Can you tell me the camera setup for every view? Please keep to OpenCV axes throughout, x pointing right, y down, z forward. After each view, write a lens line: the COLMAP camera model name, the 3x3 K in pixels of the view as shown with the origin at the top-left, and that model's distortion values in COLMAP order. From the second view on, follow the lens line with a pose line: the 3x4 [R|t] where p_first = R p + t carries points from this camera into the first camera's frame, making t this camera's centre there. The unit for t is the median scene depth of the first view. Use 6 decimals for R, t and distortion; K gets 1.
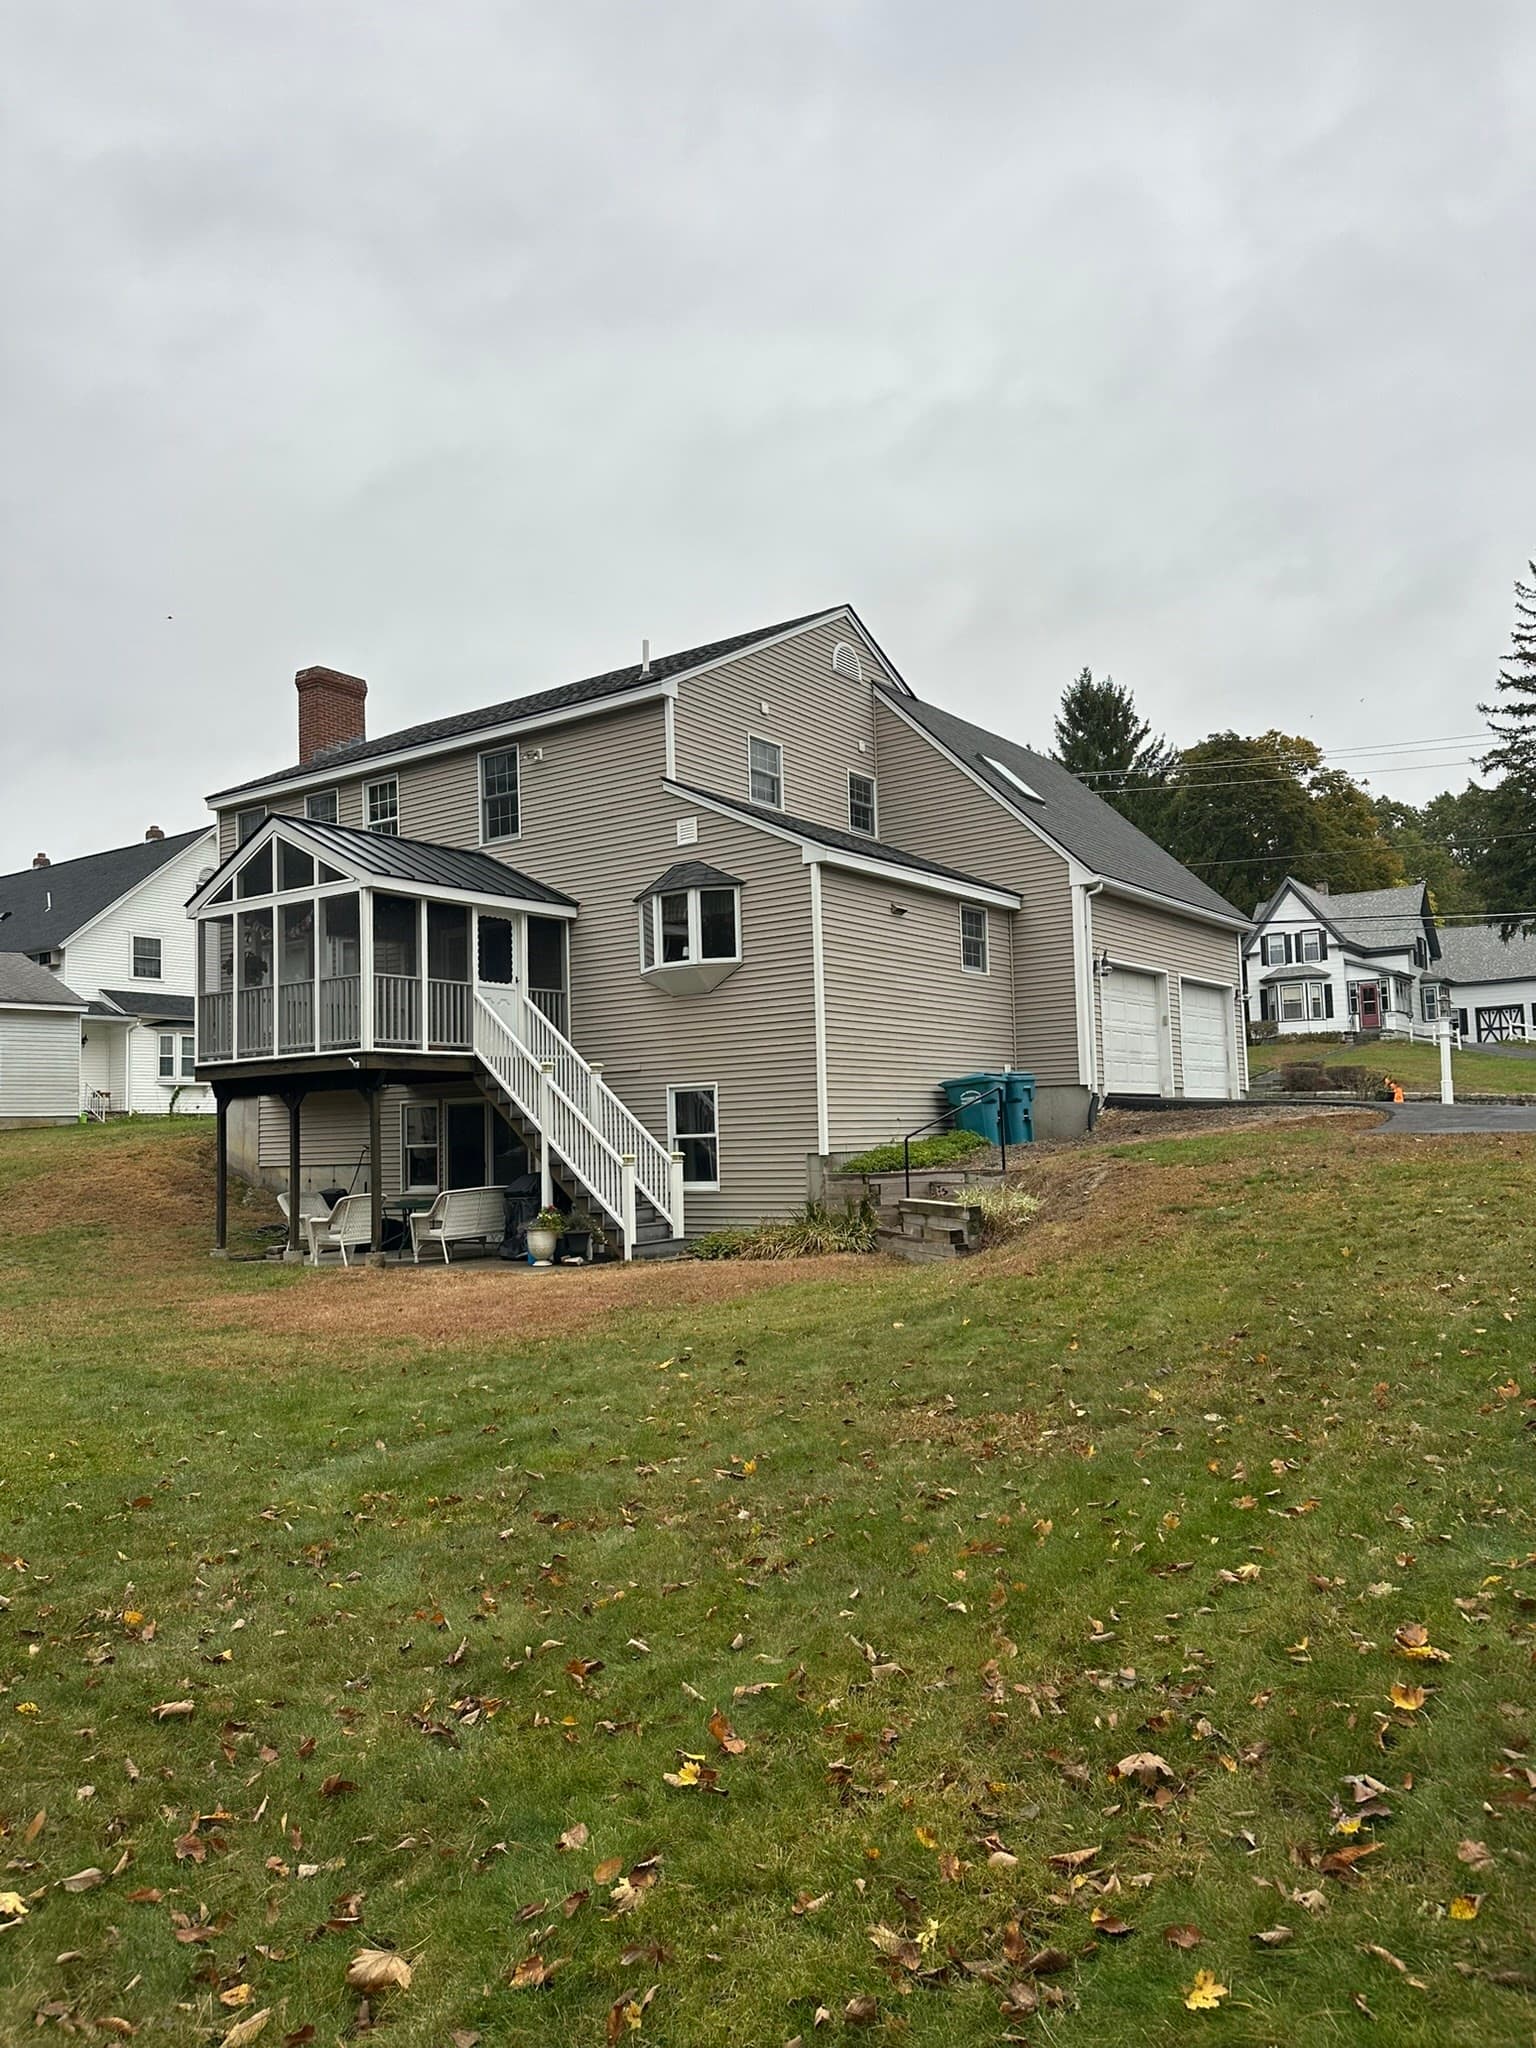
lens RADIAL K [[1458.3, 0, 784.8], [0, 1458.3, 1035.1], [0, 0, 1]] dist [0.100038, -0.031489]
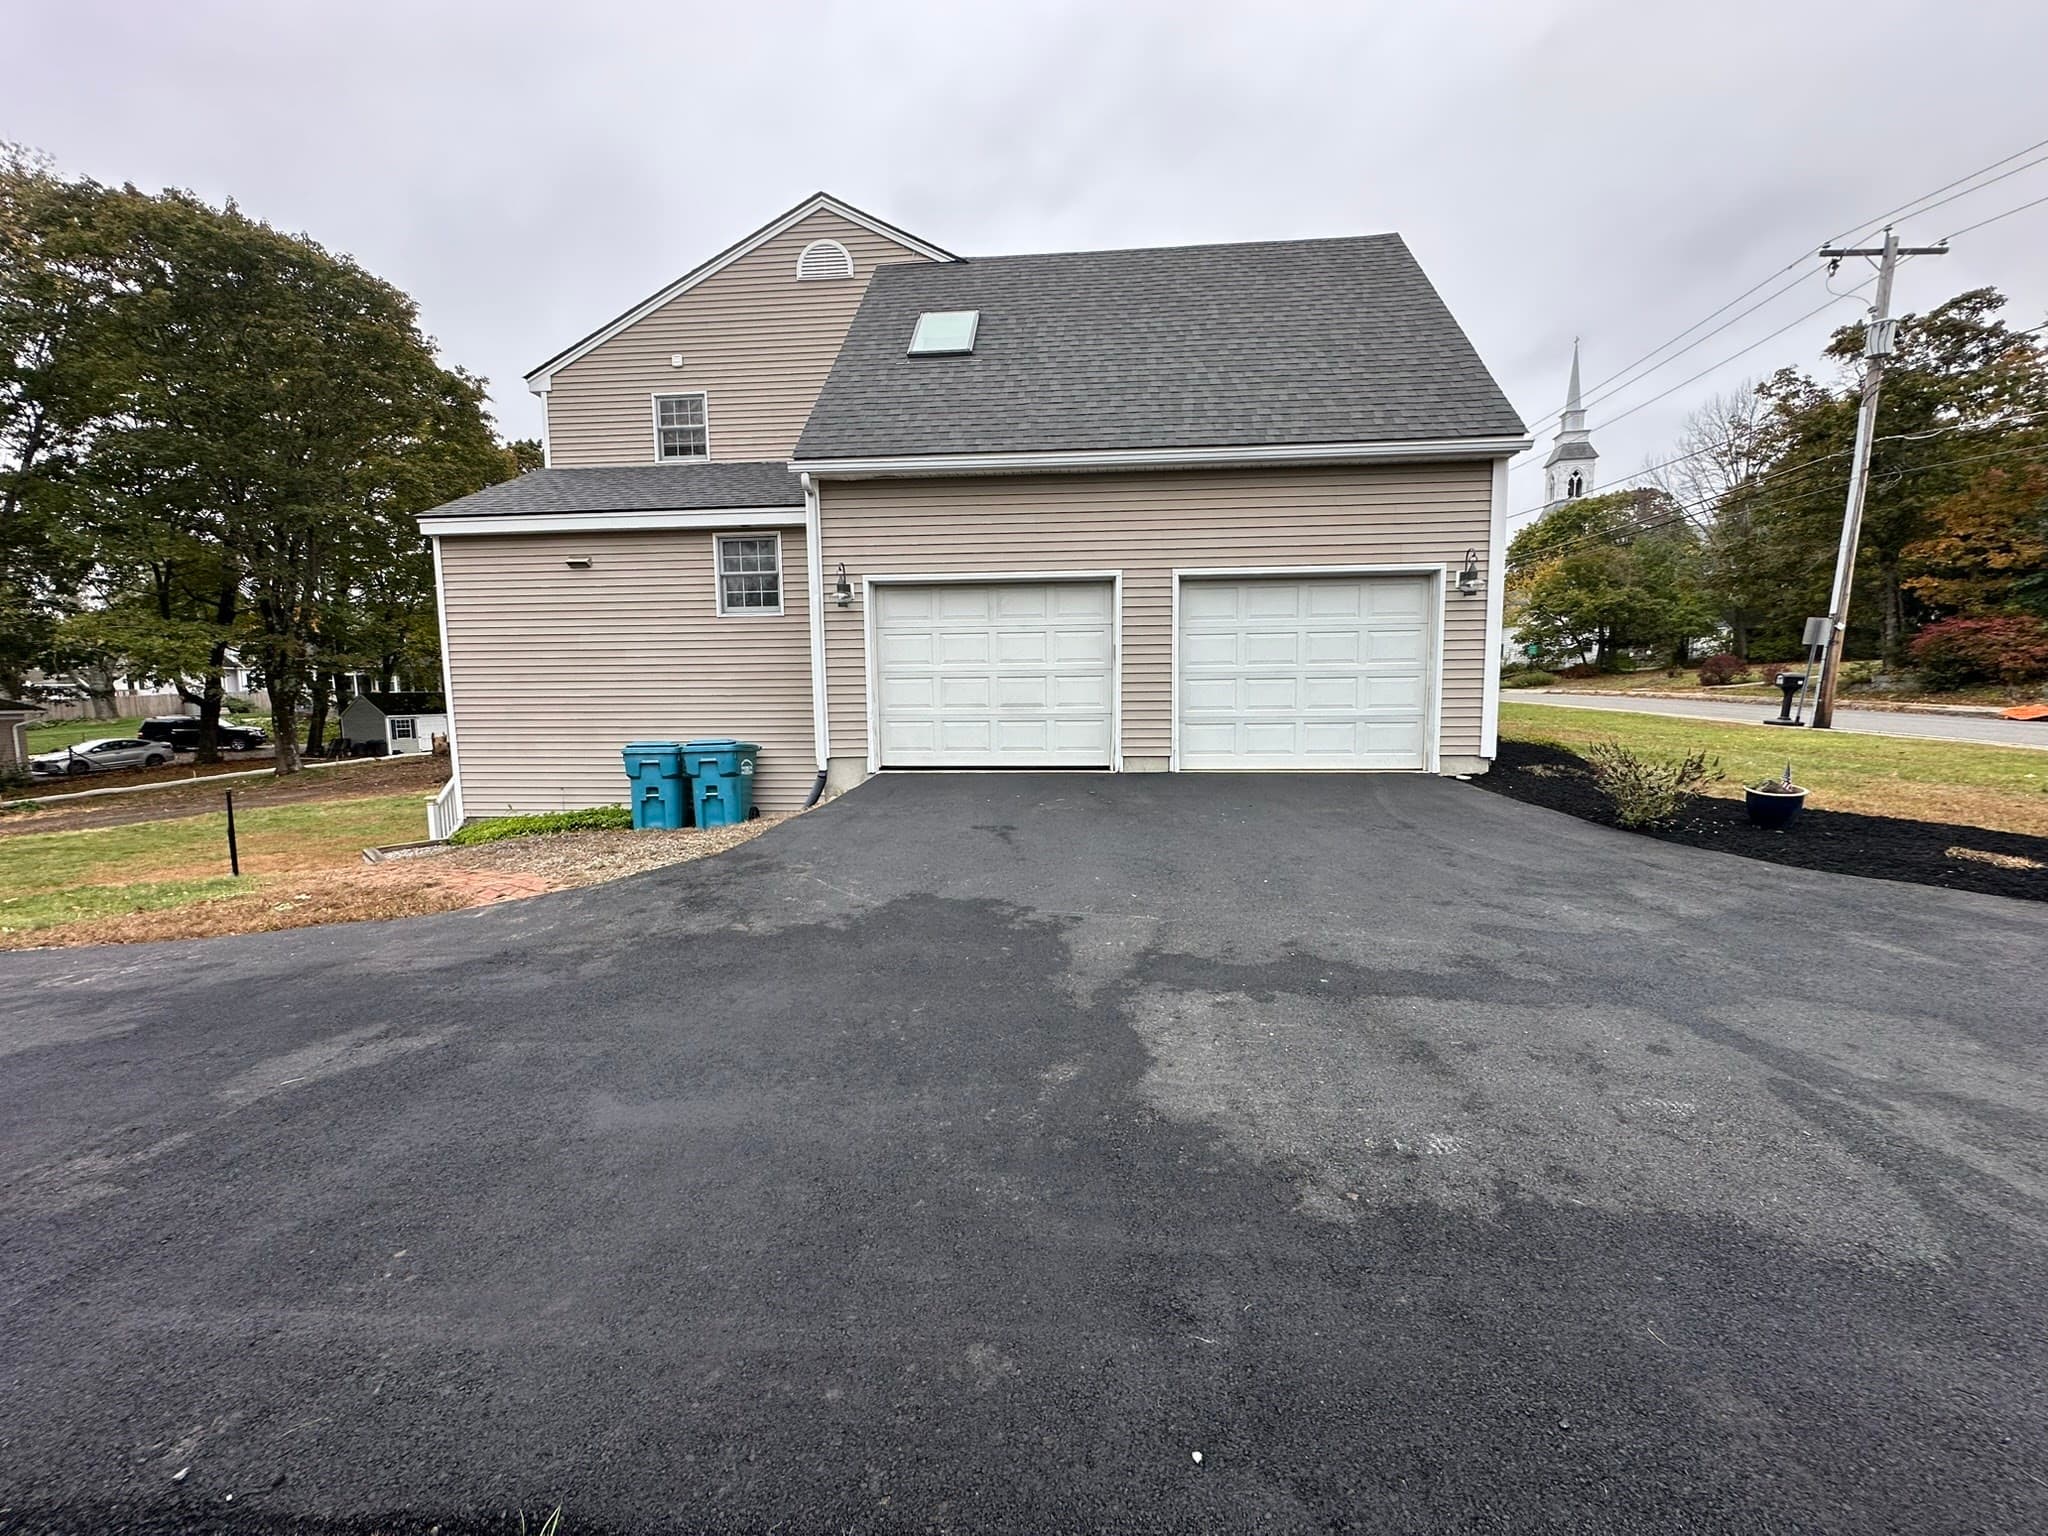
lens RADIAL K [[821.8, 0, 1012.1], [0, 821.8, 770.3], [0, 0, 1]] dist [-0.001618, -0.000250]
pose [[0.497866, 0.110945, -0.860129, 0.621029], [0.058915, 0.985166, 0.161175, -0.021726], [0.865251, -0.130918, 0.483944, 0.886436]]
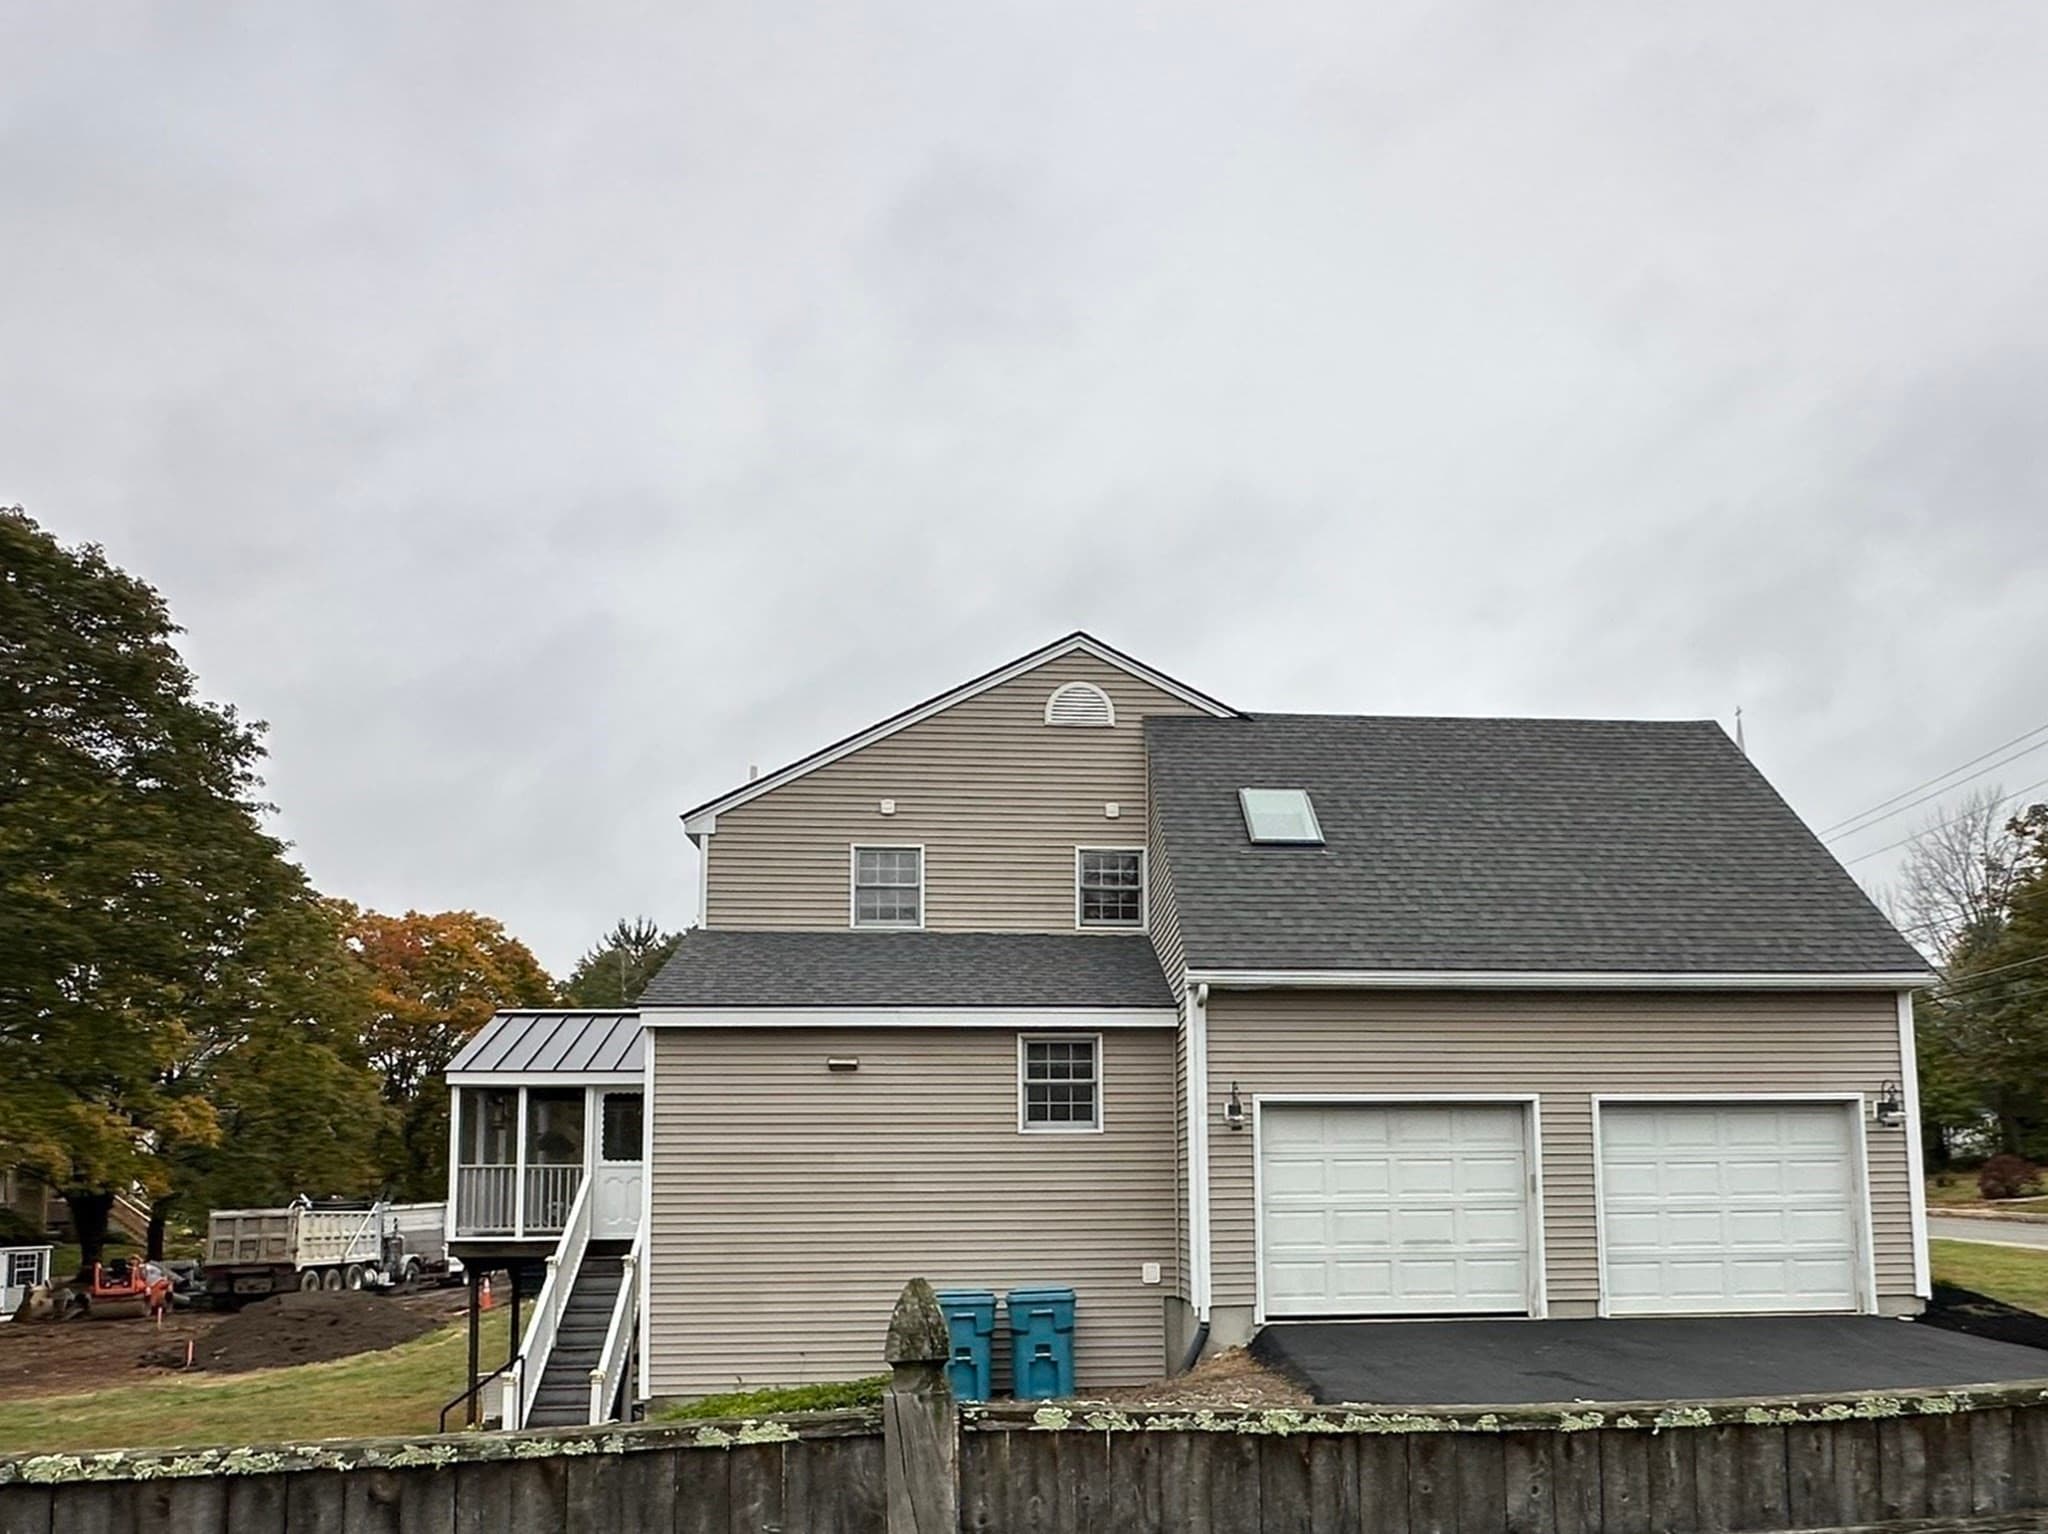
lens RADIAL K [[1412.0, 0, 1103.9], [0, 1412.0, 1055.9], [0, 0, 1]] dist [0.001229, 0.003725]
pose [[0.634969, -0.050230, -0.770903, 0.655749], [0.047380, 0.998538, -0.026037, -0.059635], [0.771083, -0.019992, 0.636420, 0.591242]]
